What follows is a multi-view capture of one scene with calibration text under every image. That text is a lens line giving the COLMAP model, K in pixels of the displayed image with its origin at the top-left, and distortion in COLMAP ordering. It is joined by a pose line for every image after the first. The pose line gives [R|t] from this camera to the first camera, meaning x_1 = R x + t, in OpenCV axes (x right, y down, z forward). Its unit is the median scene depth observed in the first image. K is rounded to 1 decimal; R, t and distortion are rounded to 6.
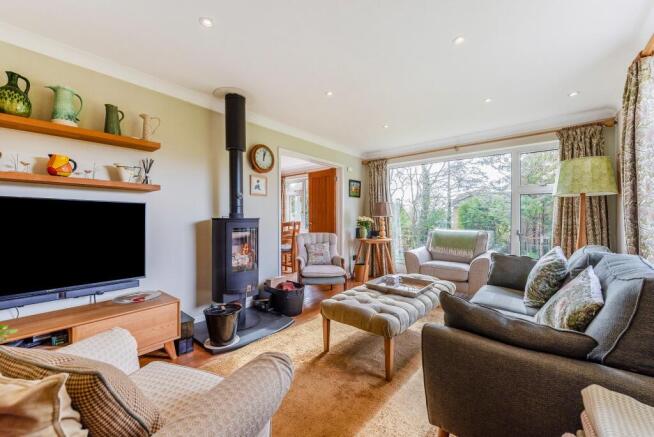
lens RADIAL K [[261.4, 0, 327.0], [0, 261.4, 218.5], [0, 0, 1]] dist [0.017214, -0.000197]
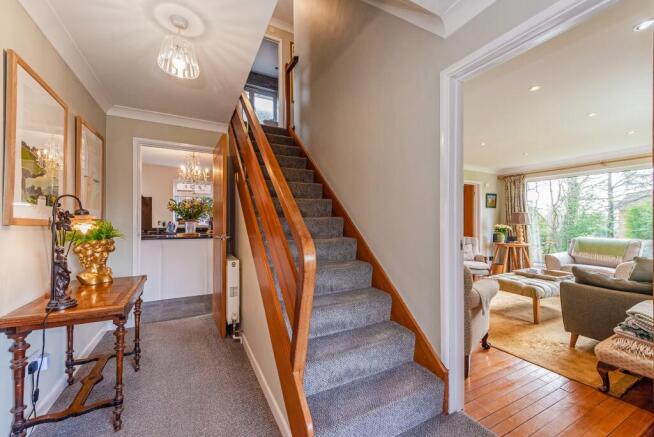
lens RADIAL K [[261.4, 0, 327.0], [0, 261.4, 218.5], [0, 0, 1]] dist [0.017214, -0.000197]
pose [[0.925676, 0.004178, -0.378295, -0.137789], [-0.009100, 0.999896, -0.011224, -0.012781], [0.378208, 0.013832, 0.925617, -0.409504]]
